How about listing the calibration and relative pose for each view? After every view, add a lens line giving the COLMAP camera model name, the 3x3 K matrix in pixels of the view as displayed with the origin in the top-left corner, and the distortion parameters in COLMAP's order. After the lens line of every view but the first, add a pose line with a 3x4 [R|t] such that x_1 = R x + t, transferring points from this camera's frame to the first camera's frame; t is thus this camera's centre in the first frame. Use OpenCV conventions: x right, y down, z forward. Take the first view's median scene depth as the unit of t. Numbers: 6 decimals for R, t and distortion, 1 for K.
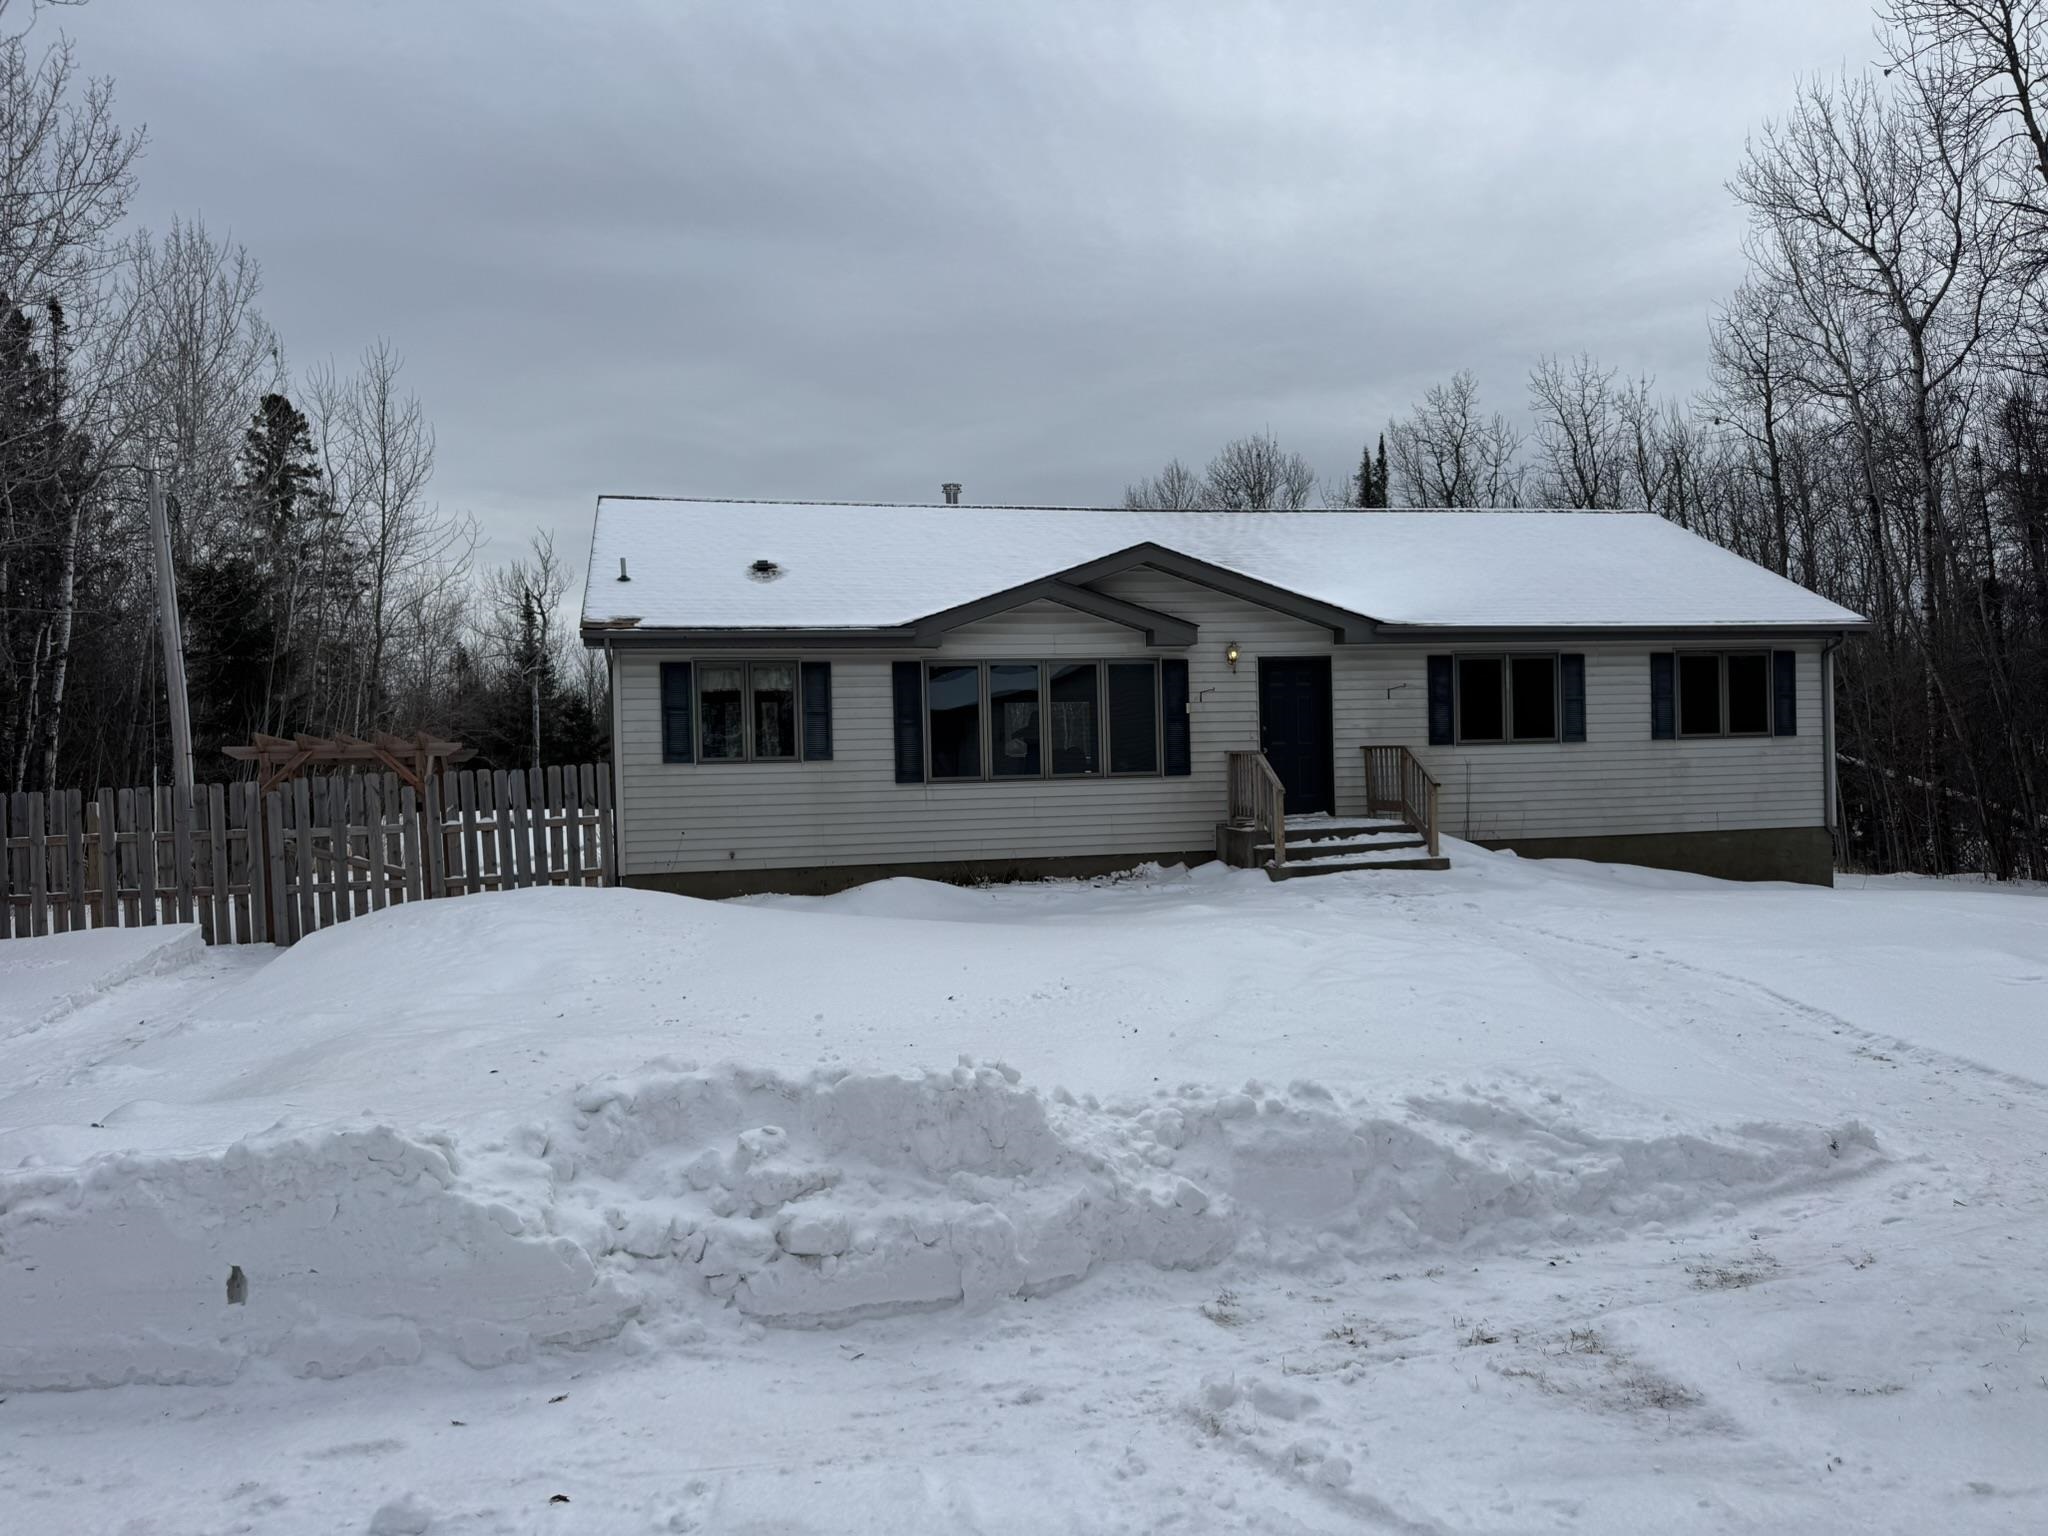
lens RADIAL K [[1458.8, 0, 1010.6], [0, 1458.8, 775.1], [0, 0, 1]] dist [0.045091, -0.040673]
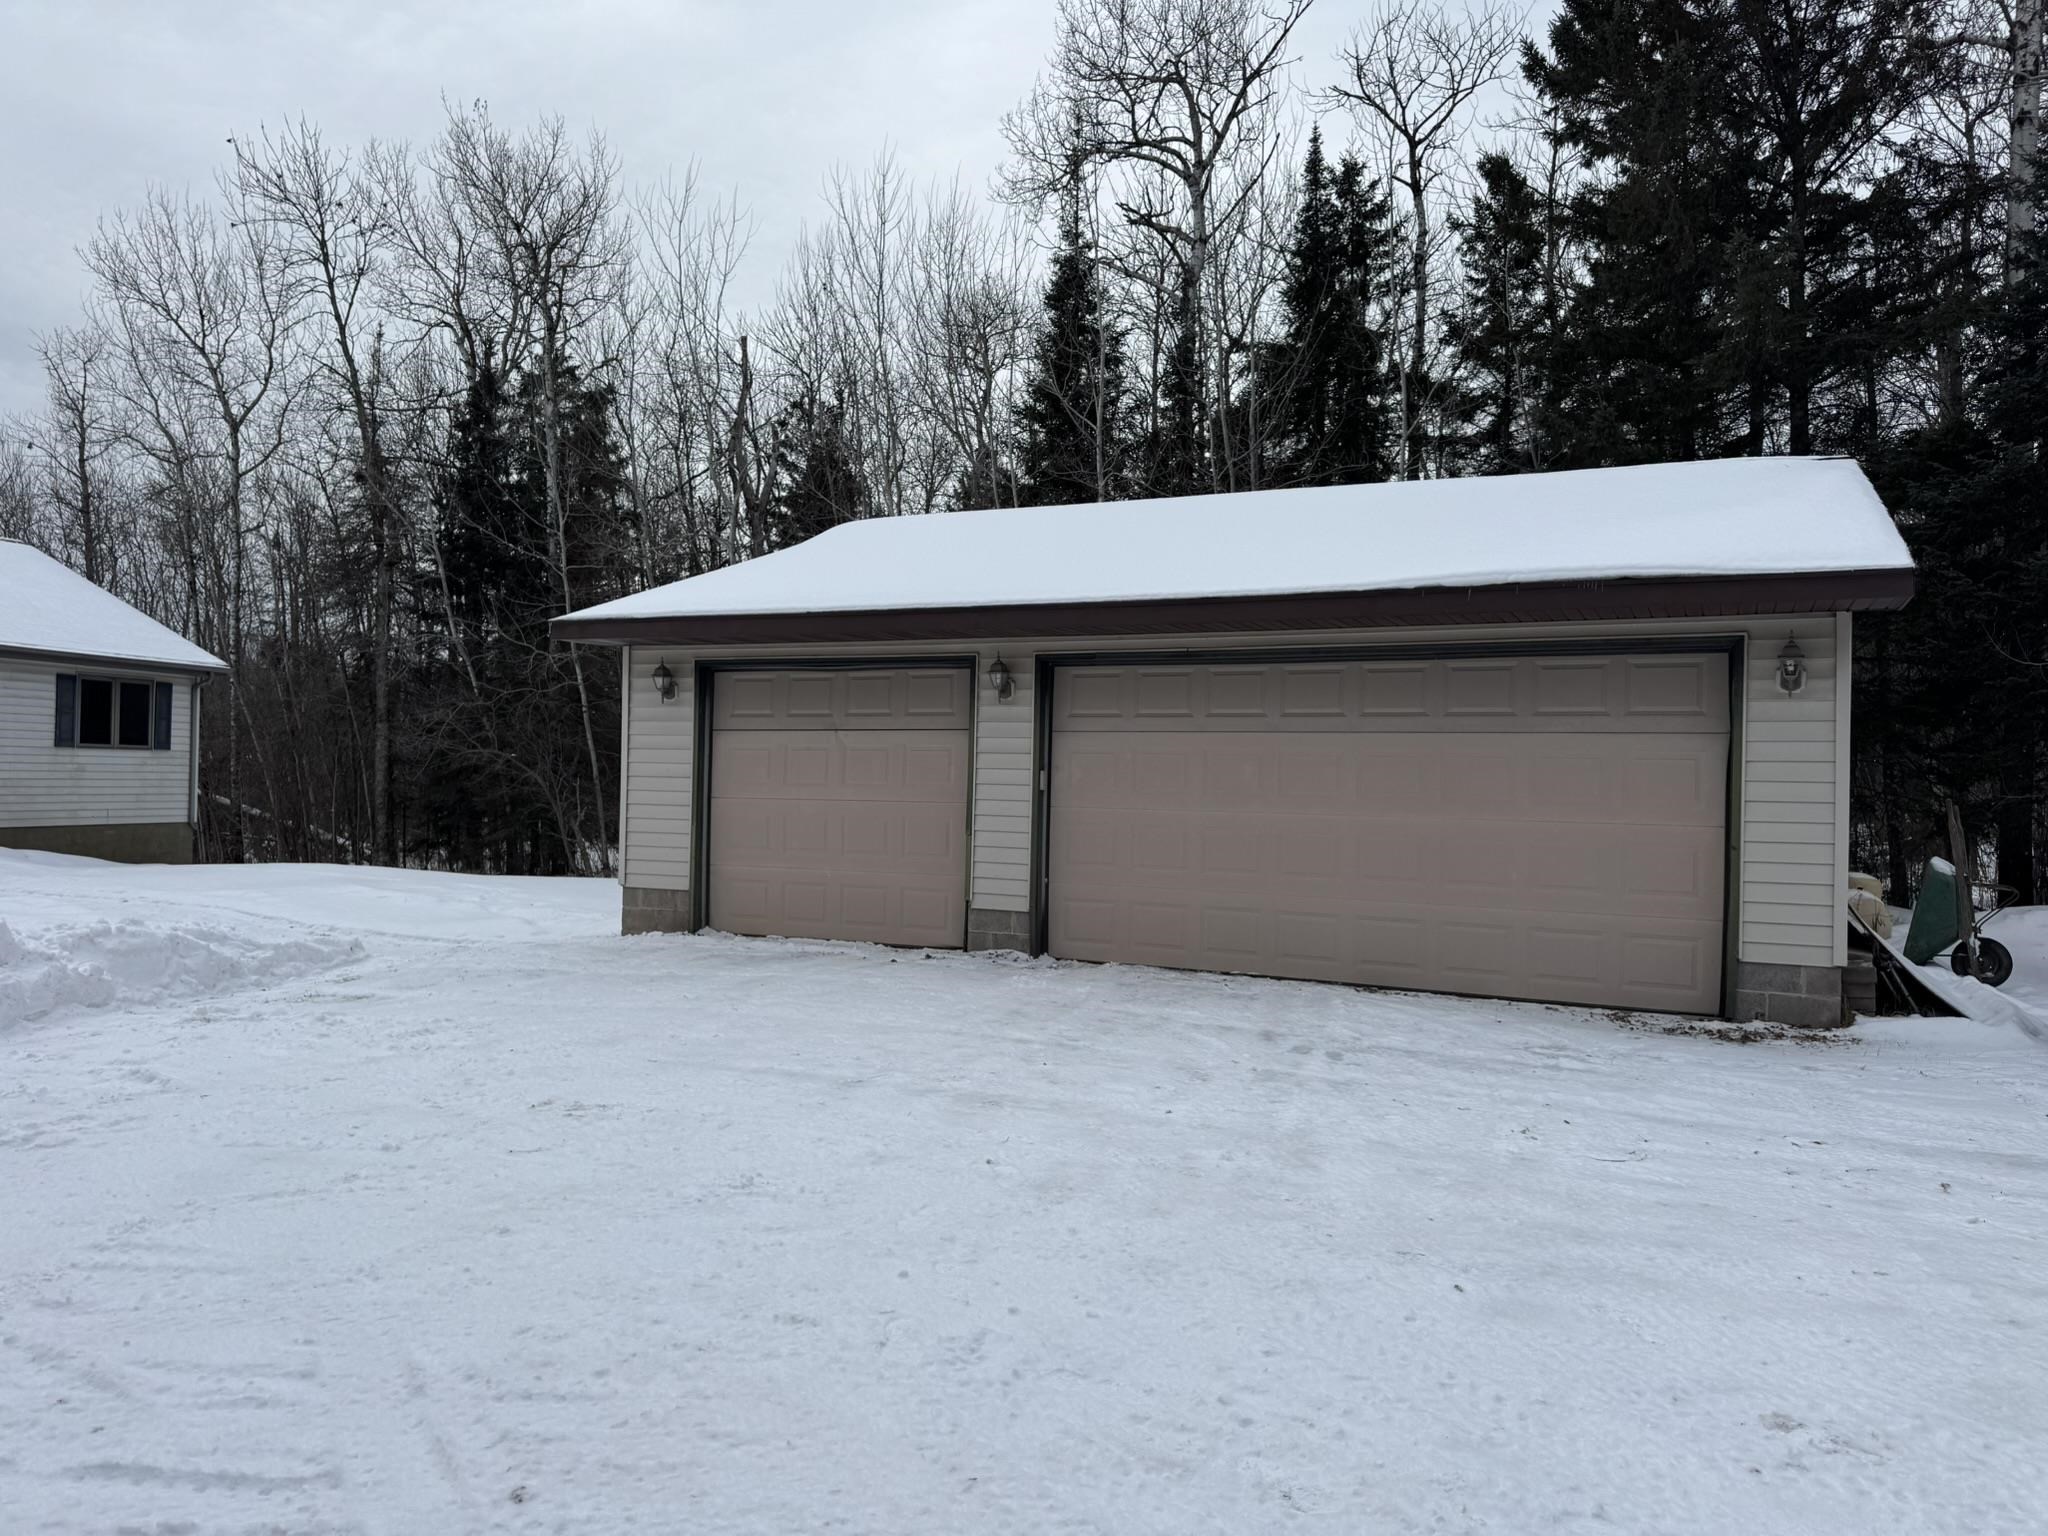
lens RADIAL K [[1458.8, 0, 1011.3], [0, 1458.8, 777.9], [0, 0, 1]] dist [0.045091, -0.040673]
pose [[0.466457, 0.038340, 0.883713, -0.248434], [-0.026954, 0.999212, -0.029124, 0.014483], [-0.884133, -0.010235, 0.467123, -0.229878]]
